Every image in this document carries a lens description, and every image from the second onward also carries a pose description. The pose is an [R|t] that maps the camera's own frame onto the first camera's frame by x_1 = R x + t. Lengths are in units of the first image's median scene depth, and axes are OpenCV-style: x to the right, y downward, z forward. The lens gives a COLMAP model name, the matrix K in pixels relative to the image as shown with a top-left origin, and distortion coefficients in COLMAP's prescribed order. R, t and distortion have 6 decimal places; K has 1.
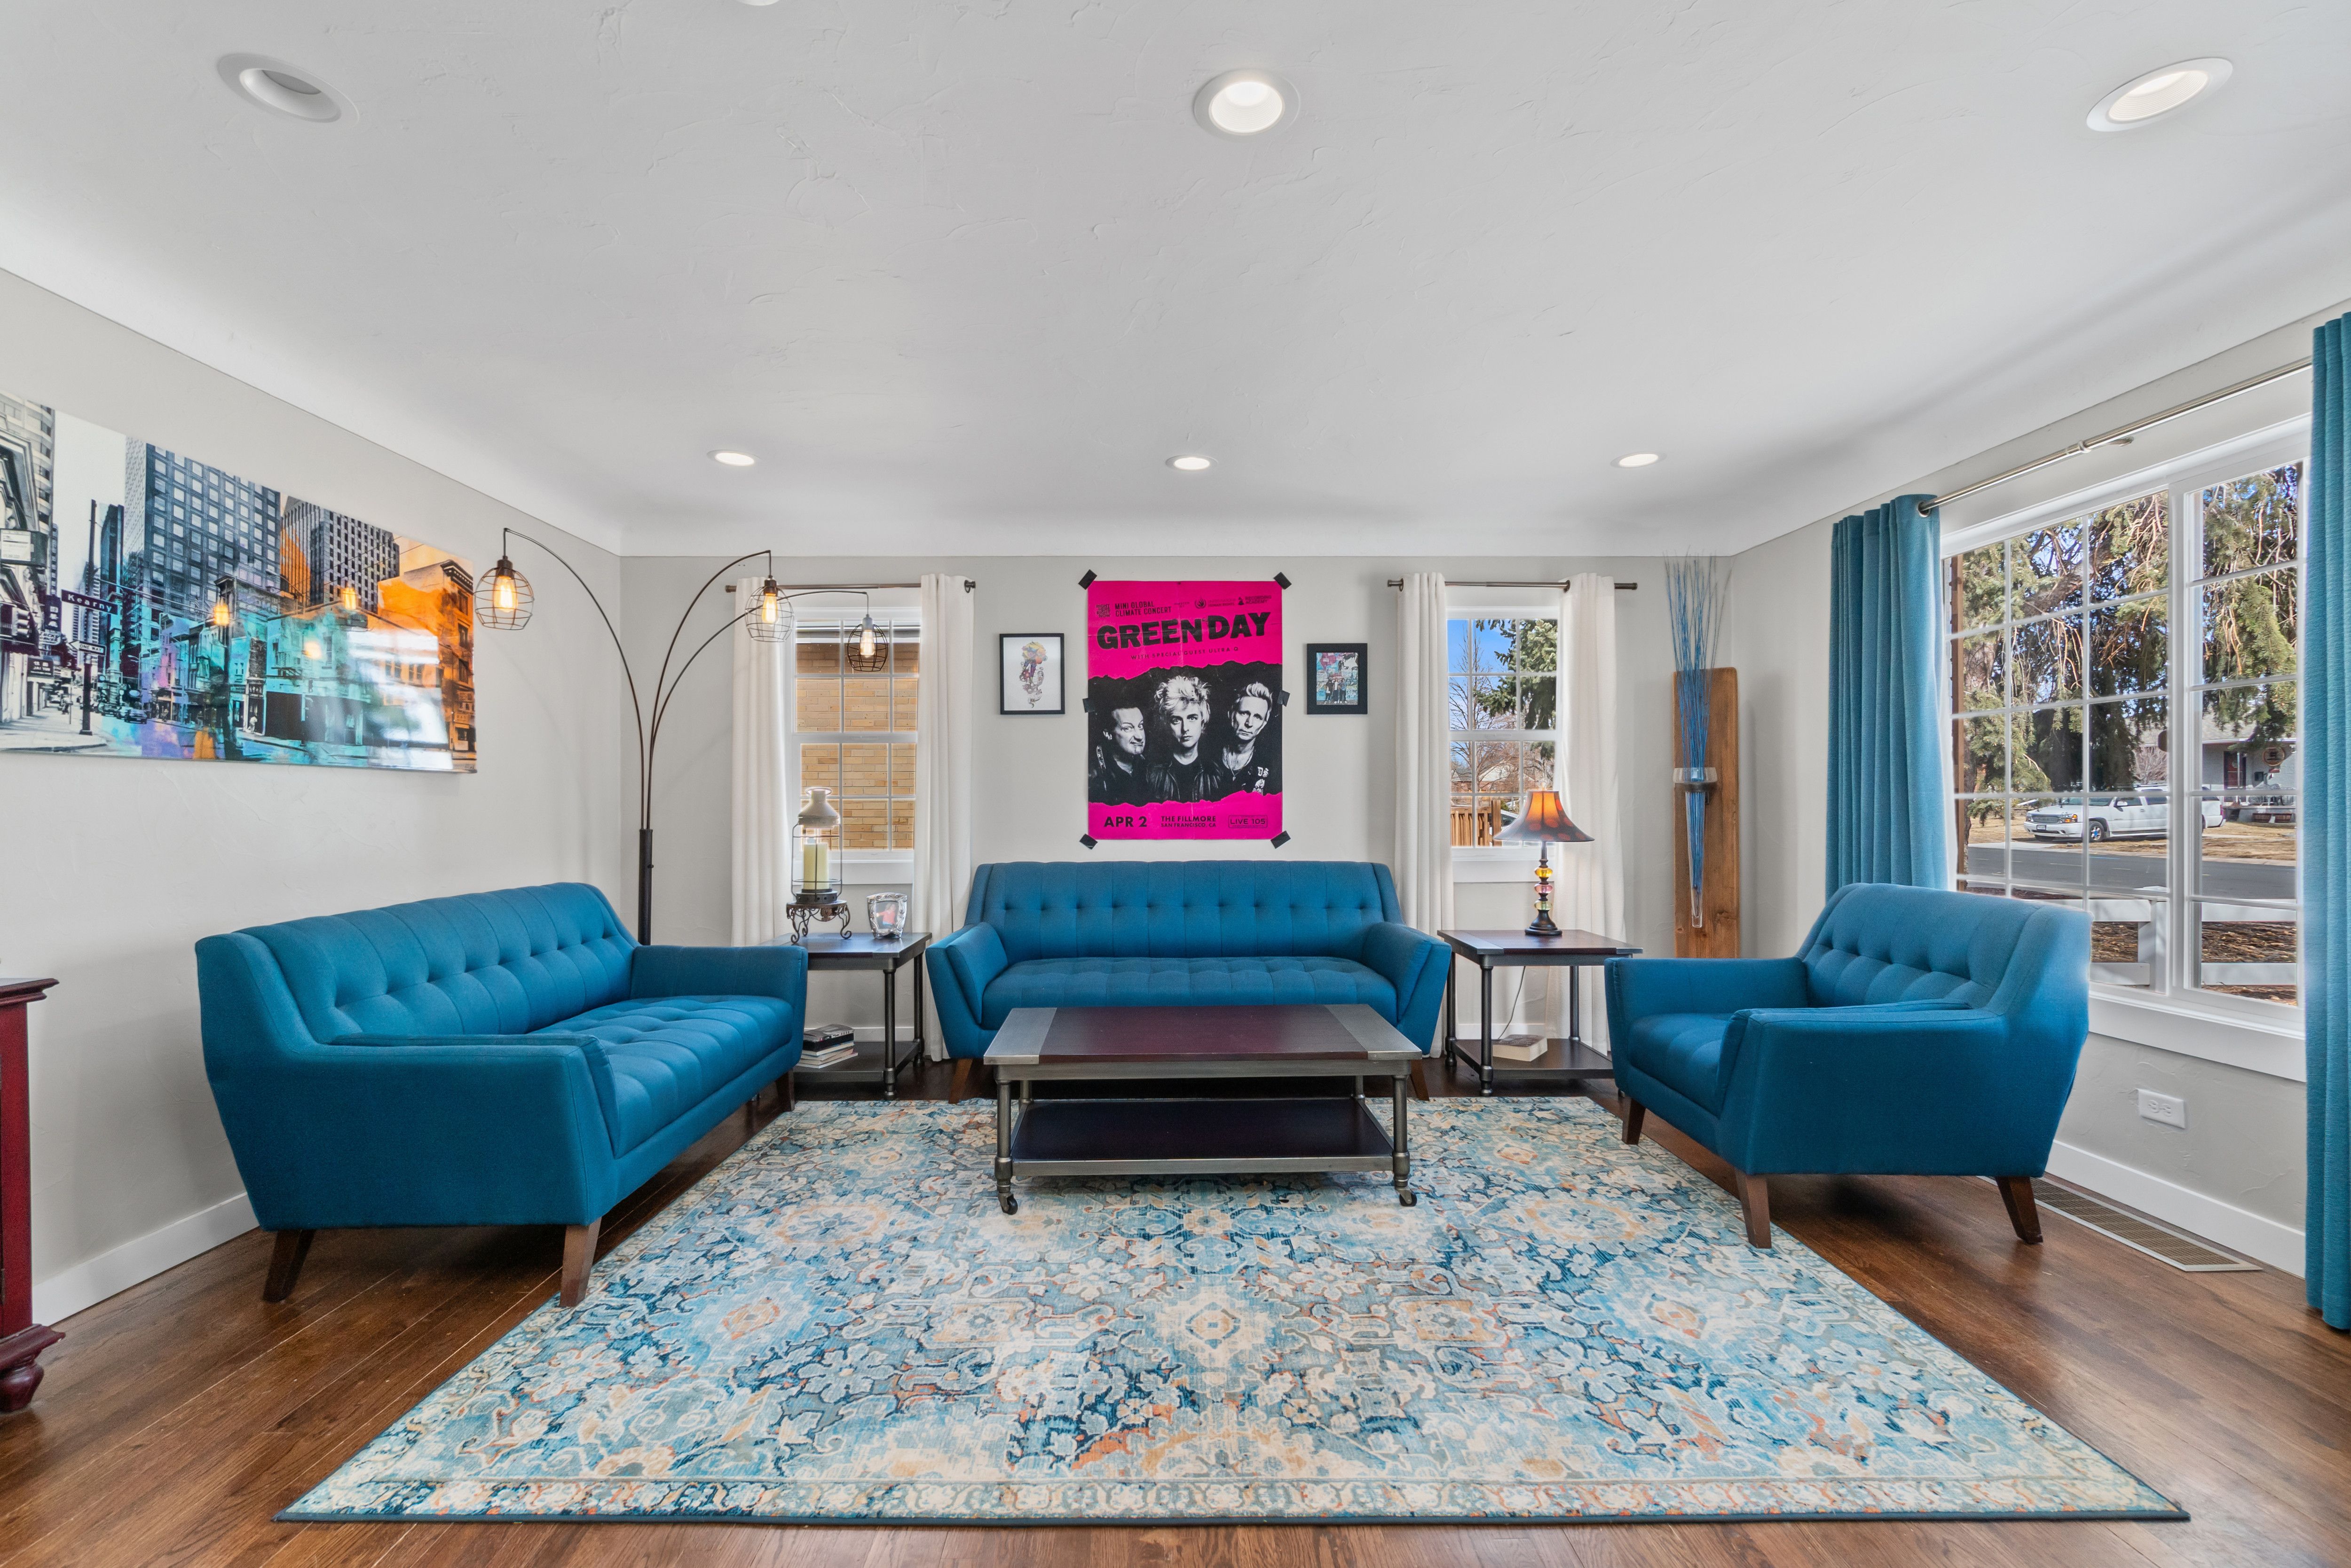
lens RADIAL K [[1010.9, 0, 1159.0], [0, 1010.9, 791.4], [0, 0, 1]] dist [-0.002121, 0.000009]
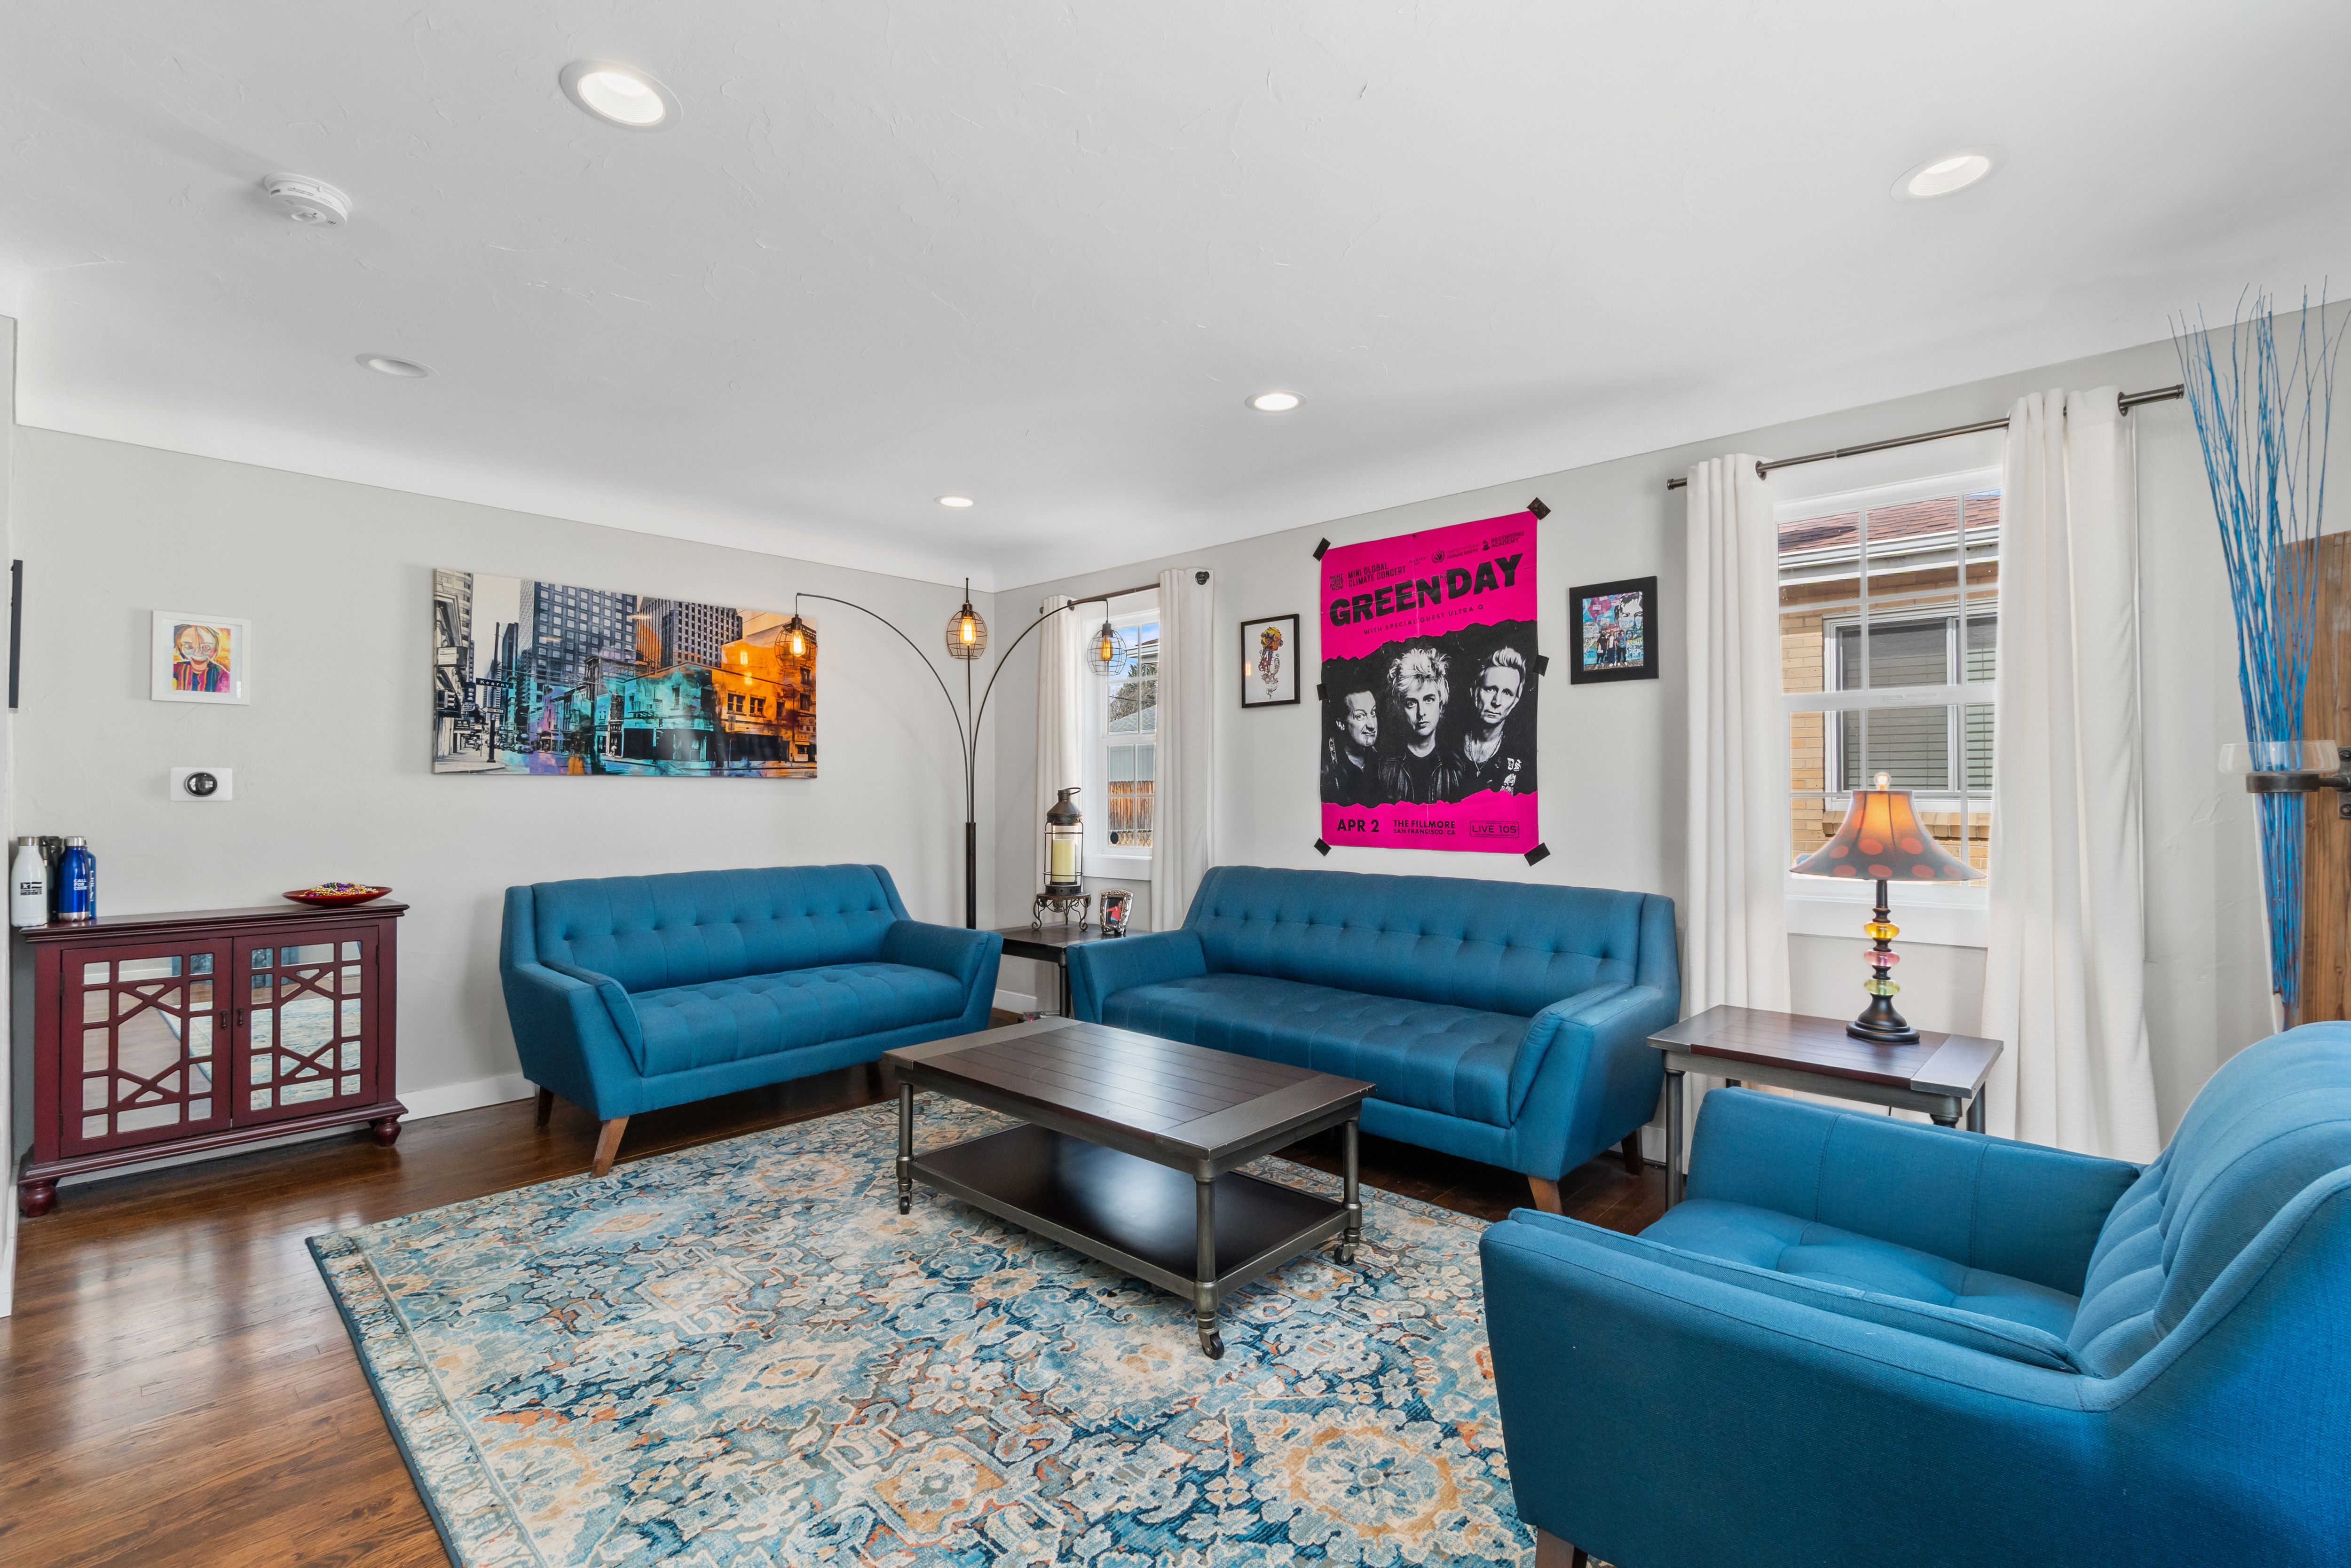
lens RADIAL K [[1033.5, 0, 1166.8], [0, 1033.5, 776.9], [0, 0, 1]] dist [-0.002153, -0.000690]
pose [[0.720152, -0.007839, -0.693772, 0.728849], [0.006003, 0.999969, -0.005068, -0.012346], [0.693791, -0.000515, 0.720177, 0.415676]]
